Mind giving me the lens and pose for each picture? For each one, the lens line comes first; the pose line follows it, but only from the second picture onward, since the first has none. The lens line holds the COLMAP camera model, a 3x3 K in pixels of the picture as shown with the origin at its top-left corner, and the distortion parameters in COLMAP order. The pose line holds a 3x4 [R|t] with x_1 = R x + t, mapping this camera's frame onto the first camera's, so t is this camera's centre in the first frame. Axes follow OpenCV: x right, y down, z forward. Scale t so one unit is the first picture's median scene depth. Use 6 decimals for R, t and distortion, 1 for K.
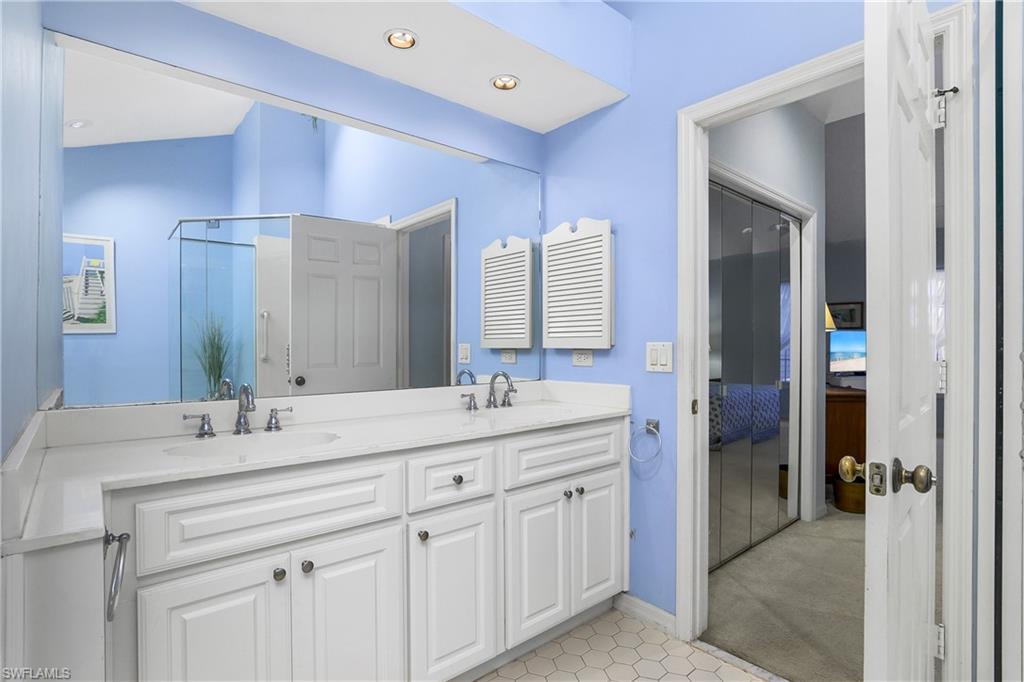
lens RADIAL K [[508.2, 0, 499.5], [0, 508.2, 345.3], [0, 0, 1]] dist [-0.006246, -0.000045]
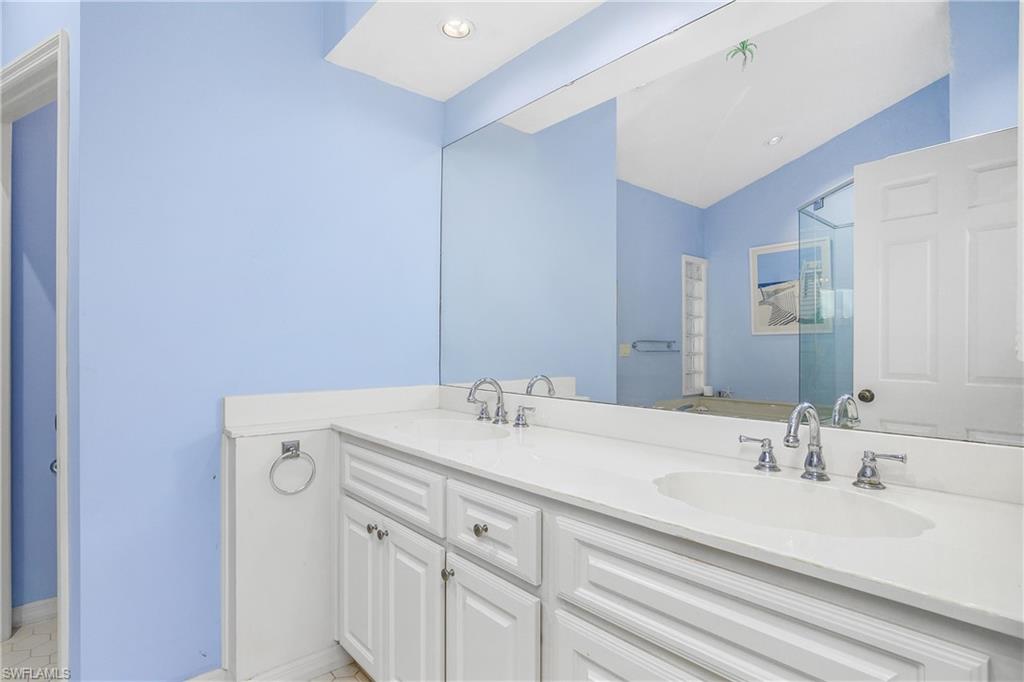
lens RADIAL K [[508.2, 0, 499.5], [0, 508.2, 345.3], [0, 0, 1]] dist [-0.006246, -0.000045]
pose [[0.024857, 0.003825, -0.999684, 0.256505], [-0.001650, 0.999991, 0.003785, -0.002257], [0.999690, 0.001555, 0.024863, 0.395181]]
